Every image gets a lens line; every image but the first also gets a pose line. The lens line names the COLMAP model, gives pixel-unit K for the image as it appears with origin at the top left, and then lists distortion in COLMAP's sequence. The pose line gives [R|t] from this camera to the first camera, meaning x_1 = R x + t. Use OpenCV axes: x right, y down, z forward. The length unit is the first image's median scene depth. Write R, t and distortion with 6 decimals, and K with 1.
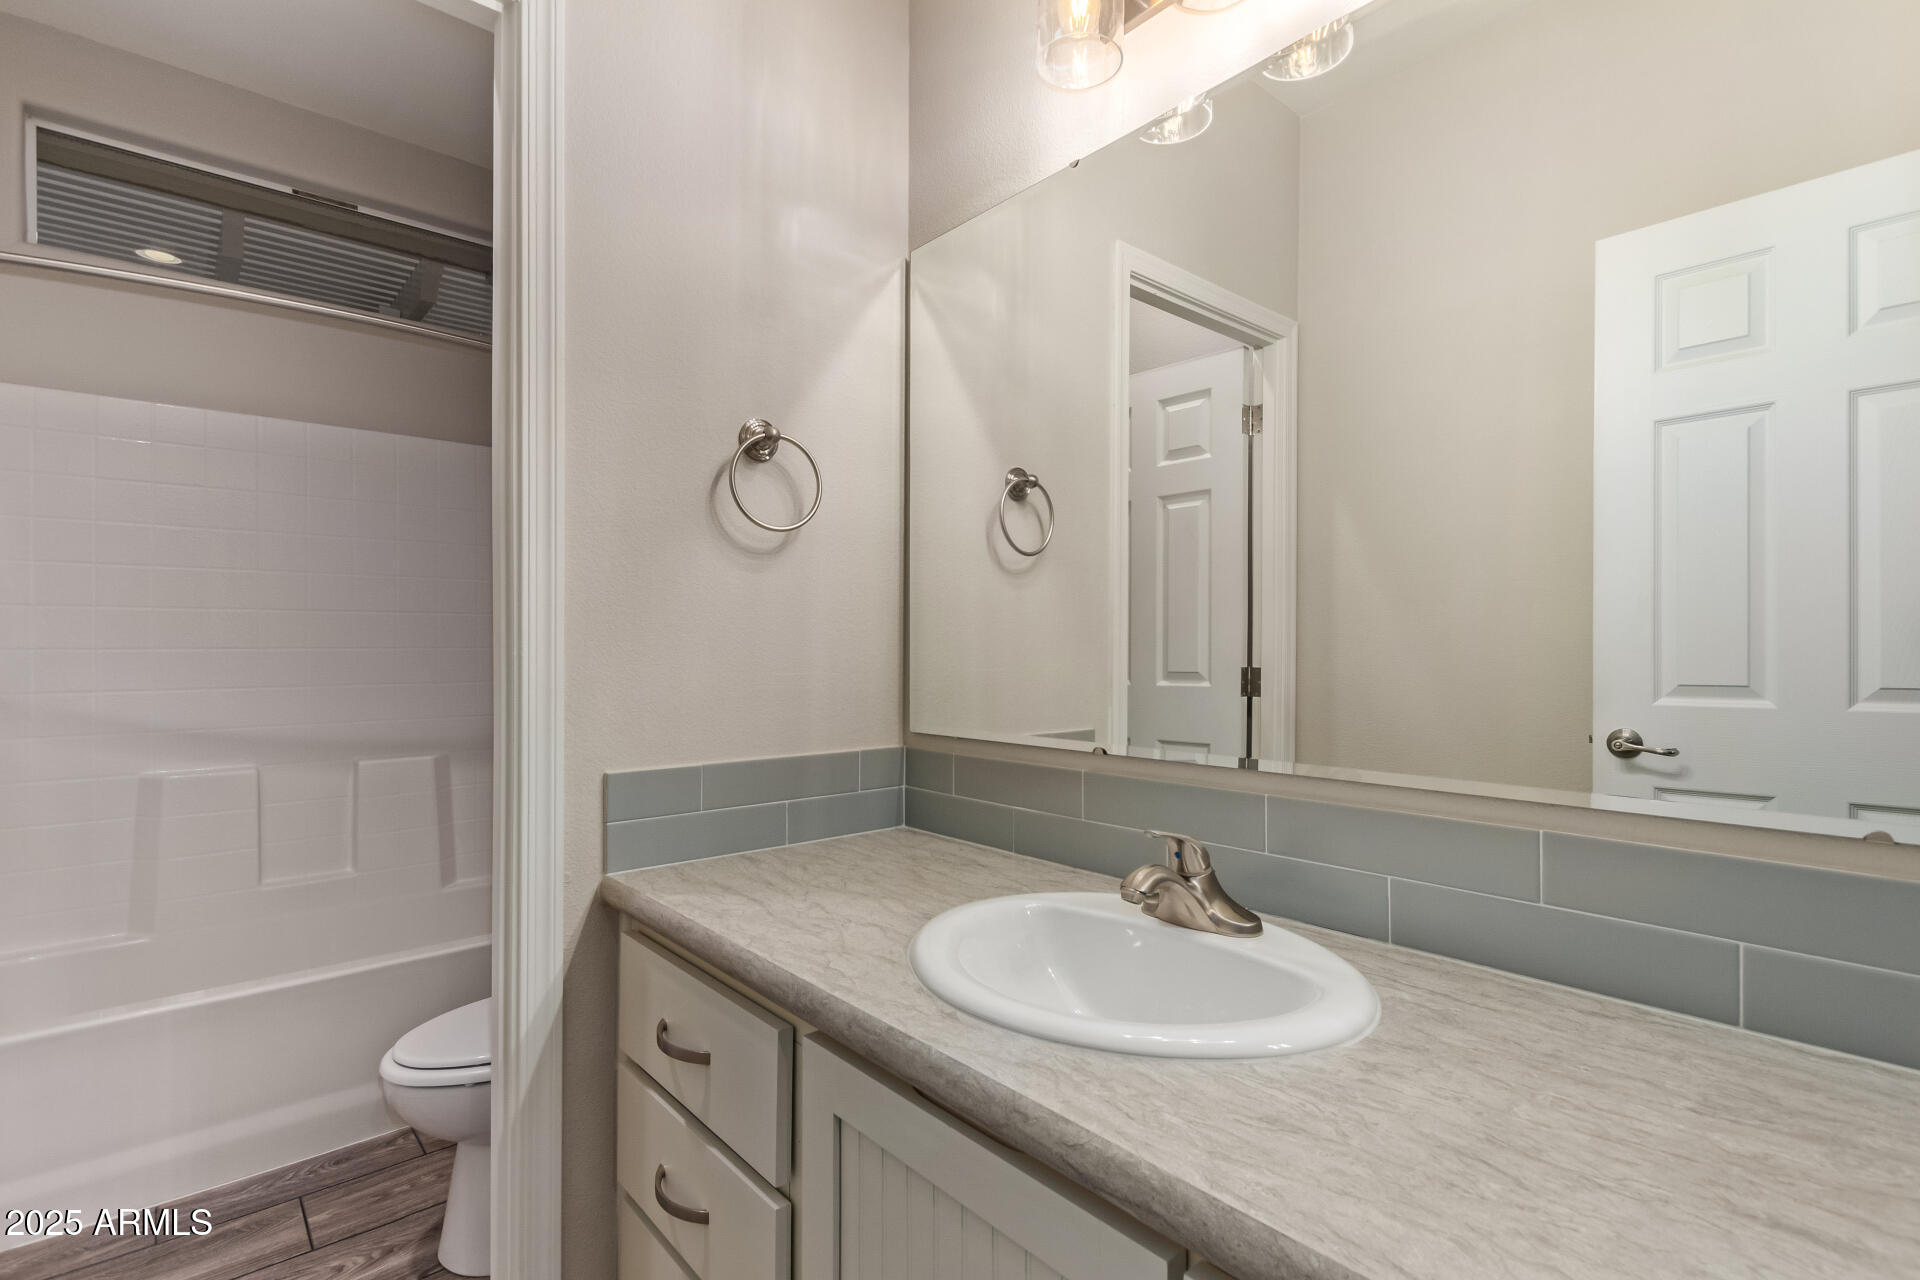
lens RADIAL K [[912.6, 0, 962.6], [0, 912.6, 646.4], [0, 0, 1]] dist [0.008774, -0.005578]
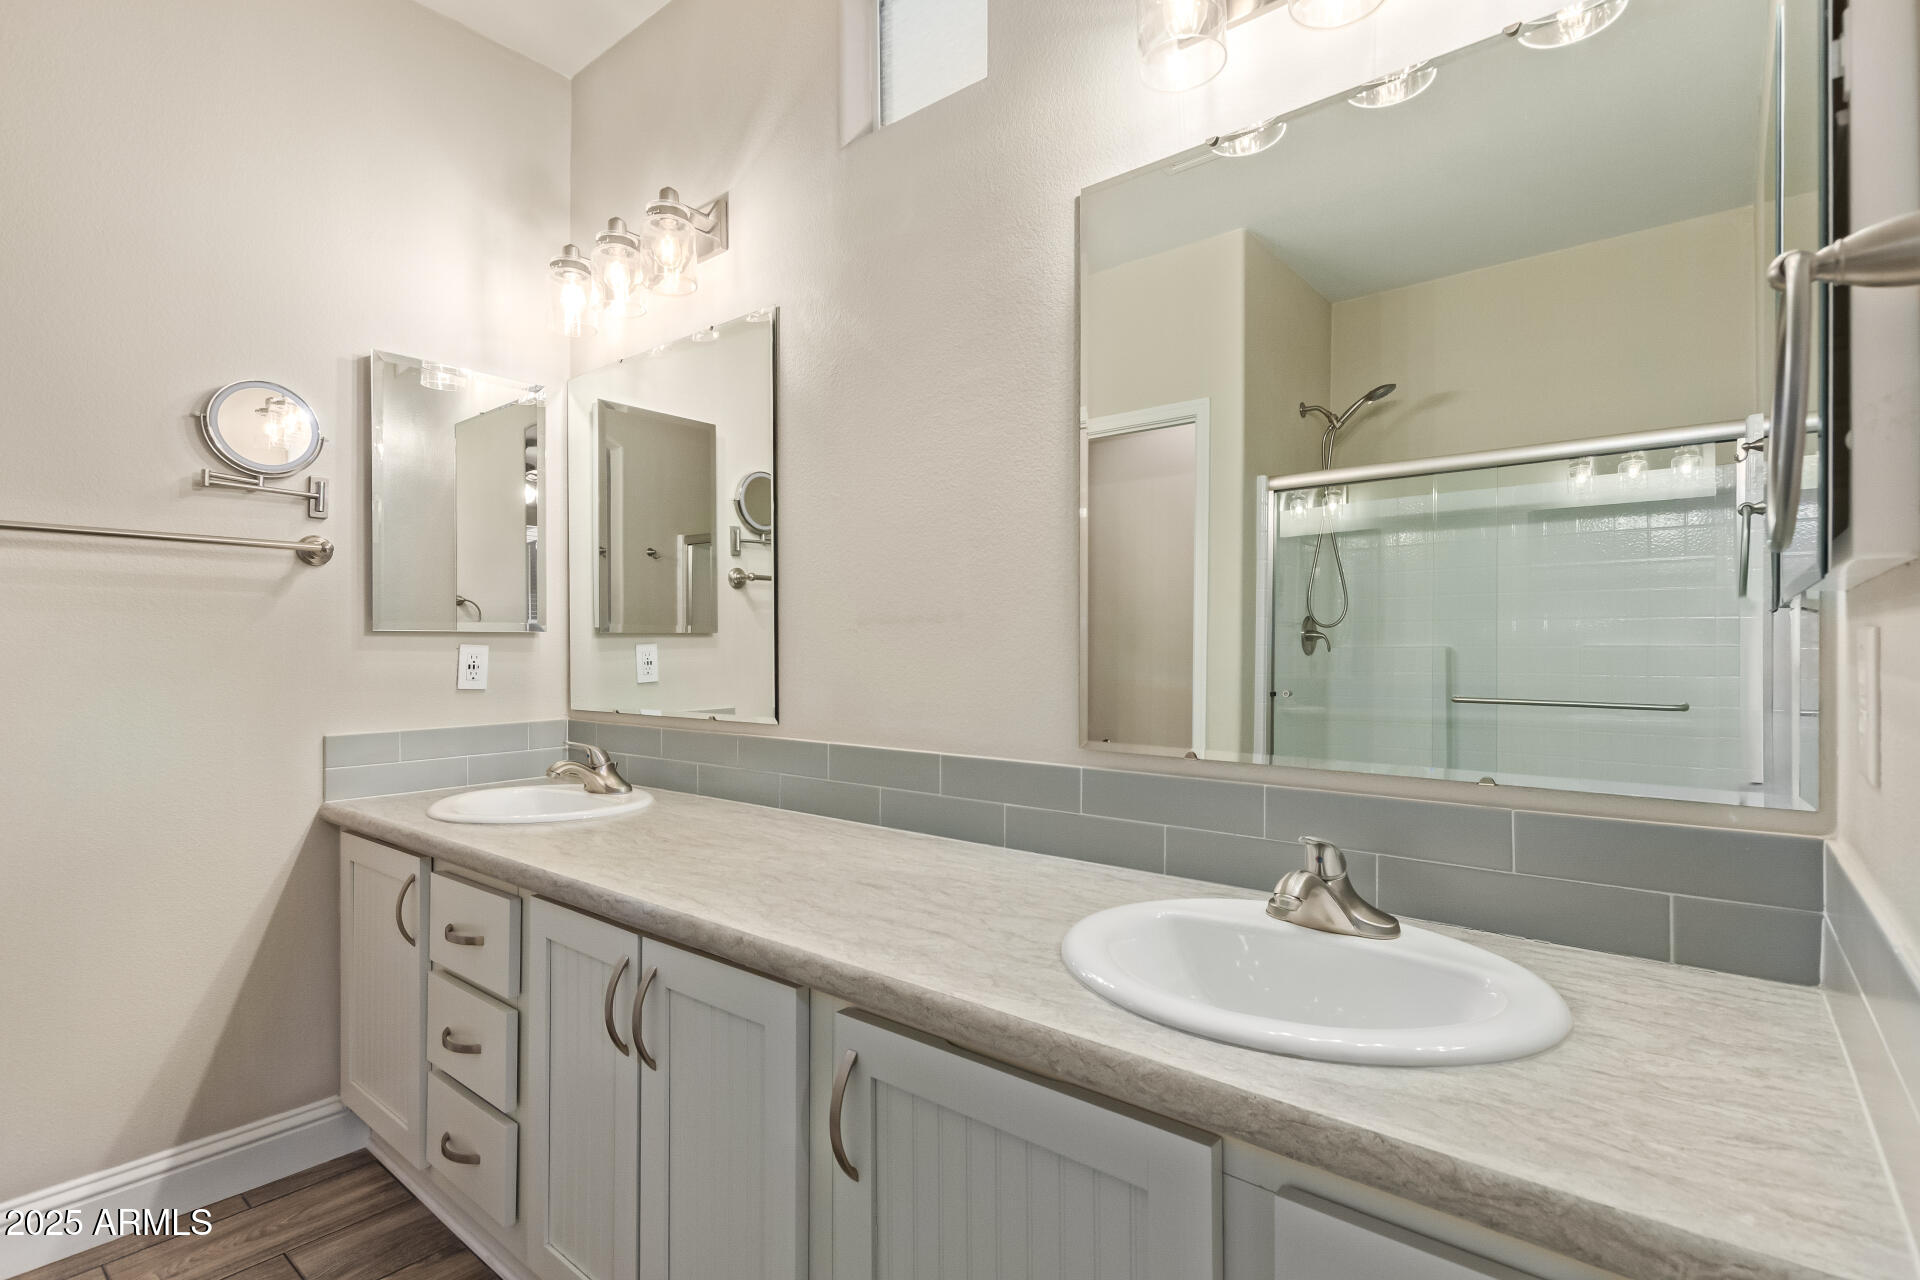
lens RADIAL K [[912.6, 0, 958.2], [0, 912.6, 630.6], [0, 0, 1]] dist [0.008774, -0.005578]
pose [[0.983951, -0.002529, 0.178420, -0.345618], [0.003948, 0.999963, -0.007597, -0.021414], [-0.178394, 0.008180, 0.983925, 0.072020]]
